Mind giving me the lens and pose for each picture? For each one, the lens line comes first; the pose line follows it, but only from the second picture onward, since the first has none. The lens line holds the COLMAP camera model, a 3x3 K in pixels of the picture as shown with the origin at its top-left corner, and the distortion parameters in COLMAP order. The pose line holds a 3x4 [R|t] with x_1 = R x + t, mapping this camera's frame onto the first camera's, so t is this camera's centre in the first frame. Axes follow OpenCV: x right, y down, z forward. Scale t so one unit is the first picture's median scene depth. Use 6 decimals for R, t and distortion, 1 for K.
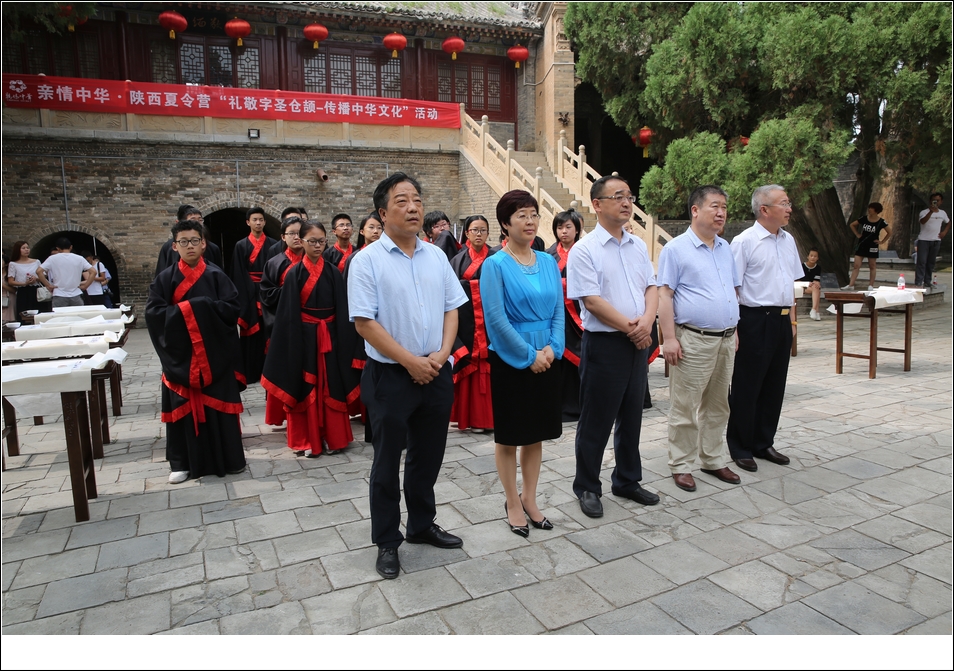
lens RADIAL K [[651.5, 0, 484.5], [0, 651.5, 333.4], [0, 0, 1]] dist [-0.073829, 0.041035]
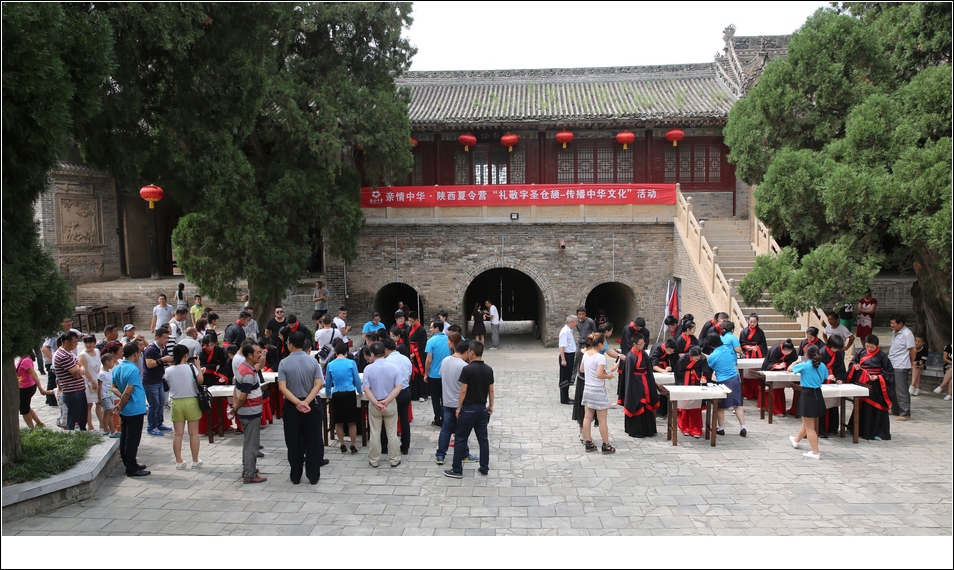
lens RADIAL K [[841.1, 0, 476.0], [0, 841.1, 283.3], [0, 0, 1]] dist [-0.137859, 0.007086]
pose [[0.859623, 0.052002, -0.508275, 0.504922], [-0.074632, 0.996917, -0.024226, -0.113821], [0.505448, 0.058759, 0.860854, -0.608603]]
